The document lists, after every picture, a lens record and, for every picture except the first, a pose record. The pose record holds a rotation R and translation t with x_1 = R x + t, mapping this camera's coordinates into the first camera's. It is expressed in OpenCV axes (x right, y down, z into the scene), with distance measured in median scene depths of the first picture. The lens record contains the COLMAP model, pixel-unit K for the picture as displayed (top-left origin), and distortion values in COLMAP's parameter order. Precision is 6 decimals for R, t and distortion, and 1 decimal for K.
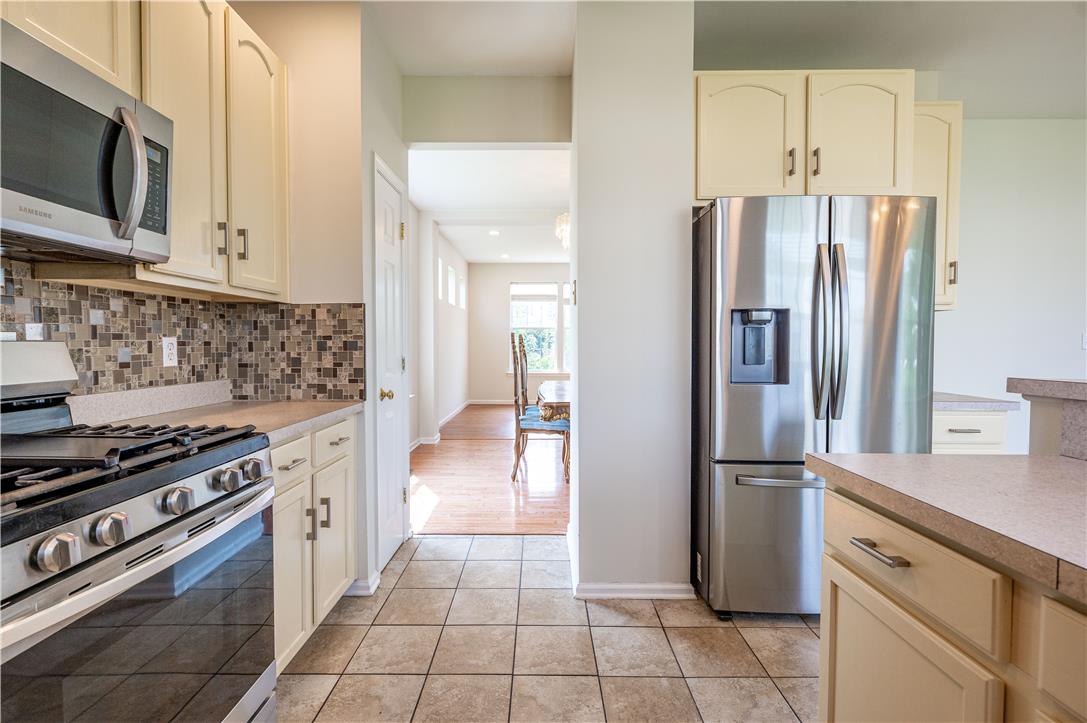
lens RADIAL K [[487.9, 0, 542.6], [0, 487.9, 358.3], [0, 0, 1]] dist [-0.002596, 0.001373]
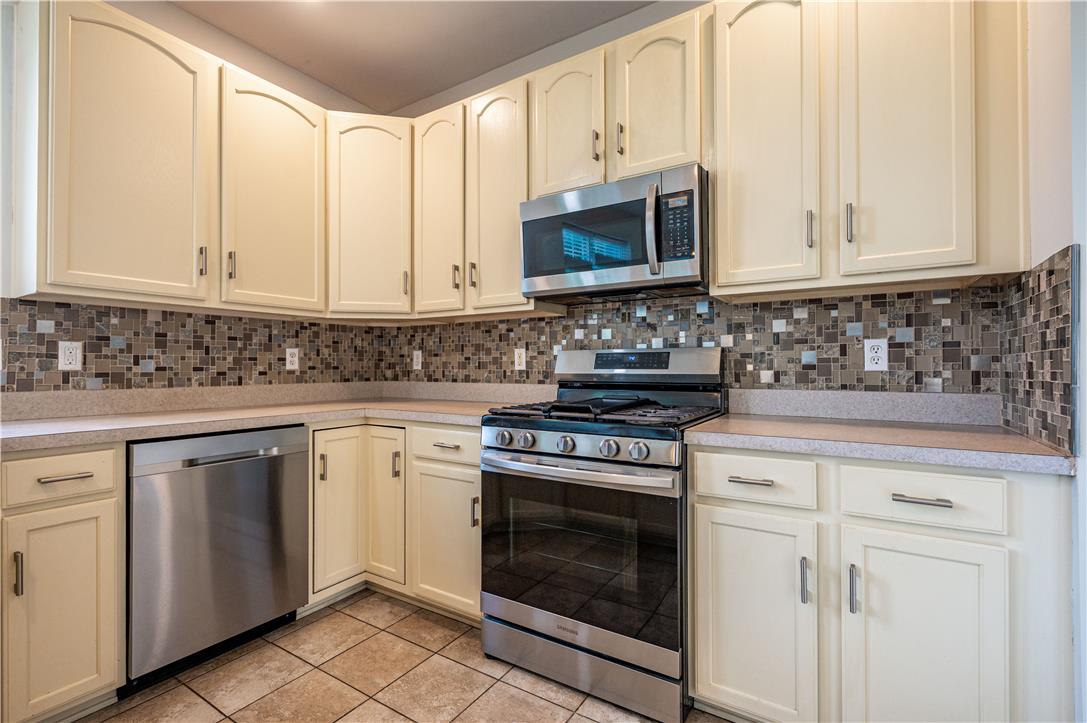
lens RADIAL K [[487.9, 0, 542.3], [0, 487.9, 362.9], [0, 0, 1]] dist [-0.002596, 0.001373]
pose [[-0.529604, -0.011457, -0.848167, 0.372051], [-0.024891, 0.999688, 0.002038, 0.016790], [0.847880, 0.022191, -0.529724, 1.027320]]
